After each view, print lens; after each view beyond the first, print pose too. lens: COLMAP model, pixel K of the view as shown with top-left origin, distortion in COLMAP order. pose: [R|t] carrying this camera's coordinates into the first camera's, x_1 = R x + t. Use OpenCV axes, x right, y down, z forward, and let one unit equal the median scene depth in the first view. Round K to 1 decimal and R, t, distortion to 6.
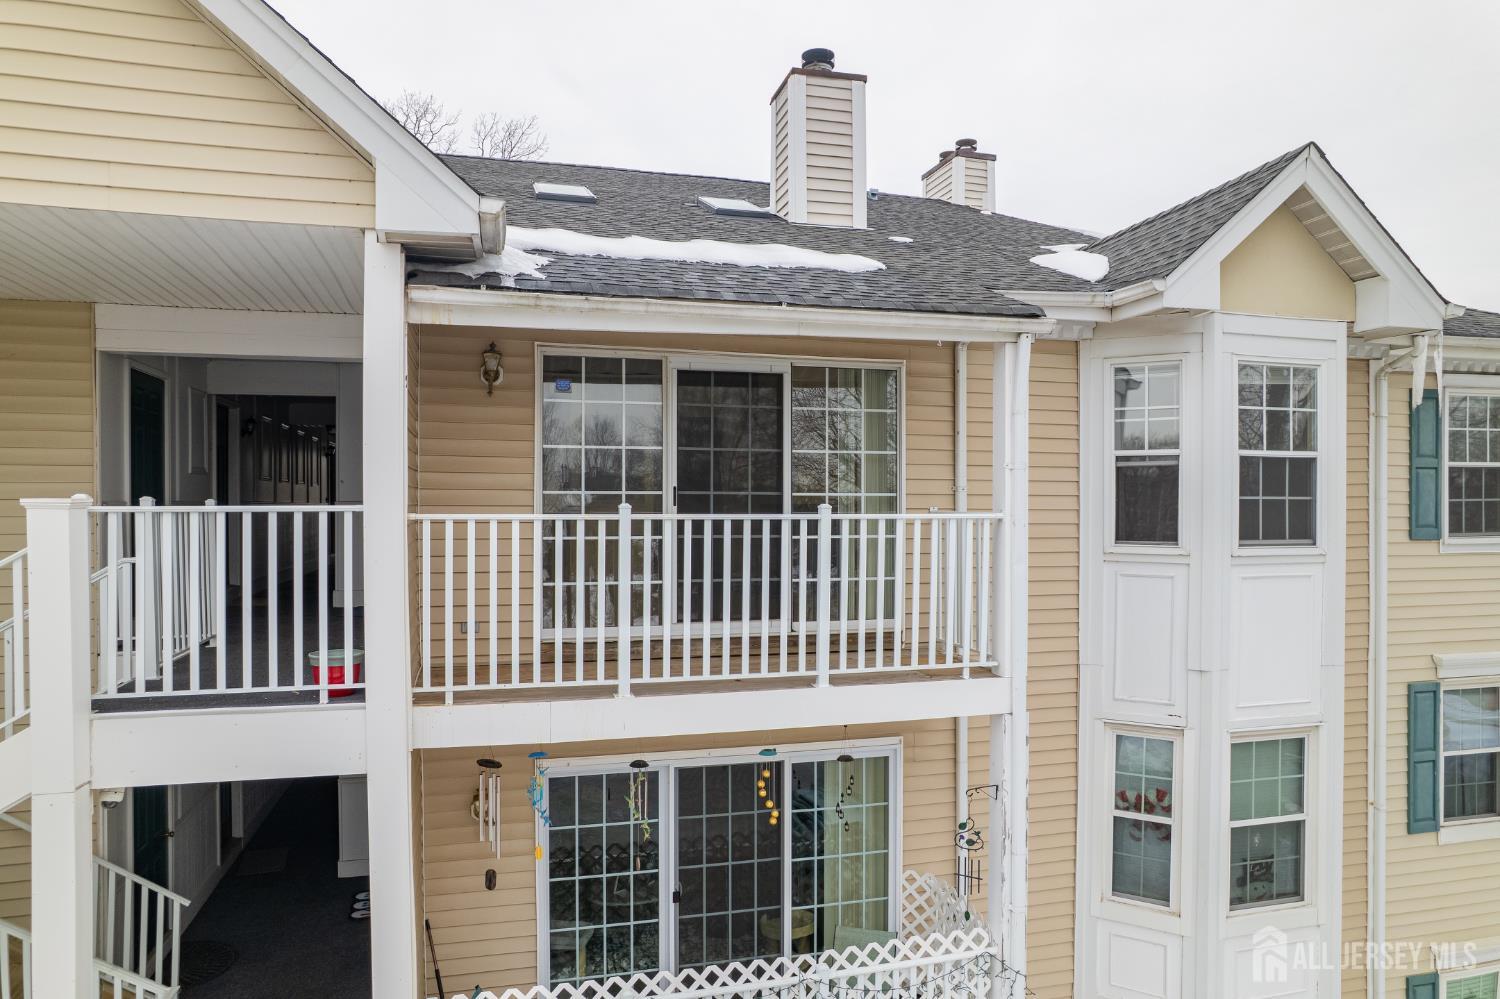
lens RADIAL K [[964.6, 0, 742.8], [0, 964.6, 506.1], [0, 0, 1]] dist [-0.065037, 0.051981]
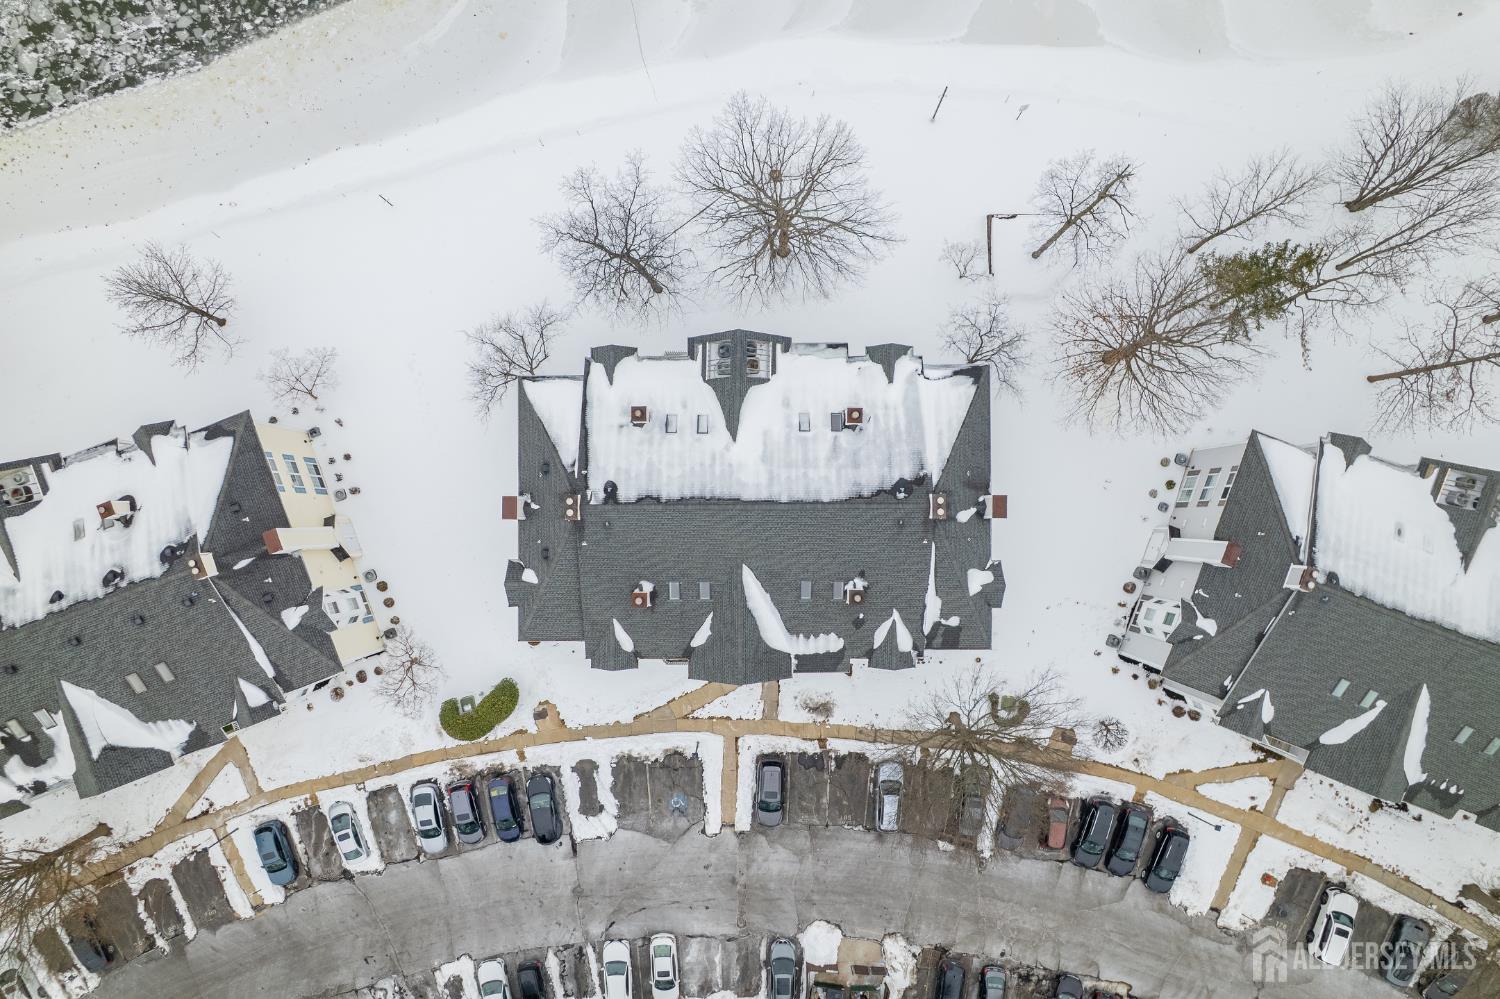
lens RADIAL K [[964.6, 0, 749.4], [0, 964.6, 504.0], [0, 0, 1]] dist [-0.065037, 0.051981]
pose [[0.966899, 0.254903, -0.011415, -0.842995], [0.007053, 0.018018, 0.999813, -8.702806], [0.255061, -0.966799, 0.015624, 1.986489]]
